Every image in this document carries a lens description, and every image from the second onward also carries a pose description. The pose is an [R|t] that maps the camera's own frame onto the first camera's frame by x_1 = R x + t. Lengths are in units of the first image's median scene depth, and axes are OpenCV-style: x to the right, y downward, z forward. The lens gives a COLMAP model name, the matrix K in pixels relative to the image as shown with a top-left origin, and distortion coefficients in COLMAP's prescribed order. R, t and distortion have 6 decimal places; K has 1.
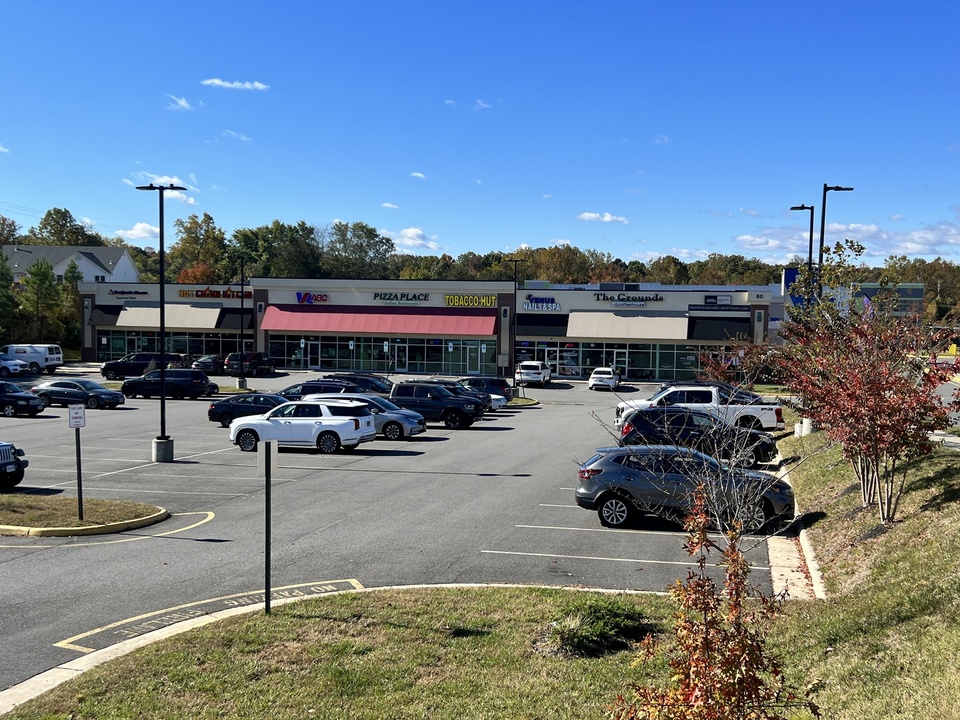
lens RADIAL K [[1052.4, 0, 480.8], [0, 1052.4, 356.0], [0, 0, 1]] dist [0.150351, 0.000000]
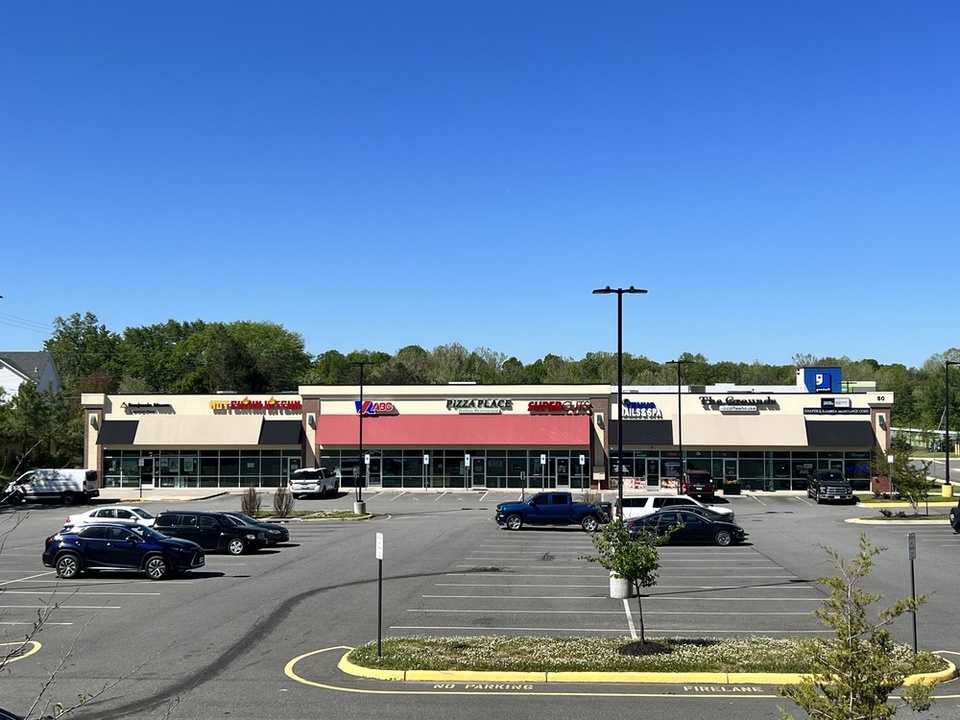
lens RADIAL K [[1178.3, 0, 480.0], [0, 1178.3, 363.7], [0, 0, 1]] dist [0.122804, 0.000000]
pose [[0.985990, -0.010540, 0.166470, -0.247262], [0.024828, 0.996158, -0.083983, -0.006435], [-0.164945, 0.086939, 0.982464, 0.019512]]
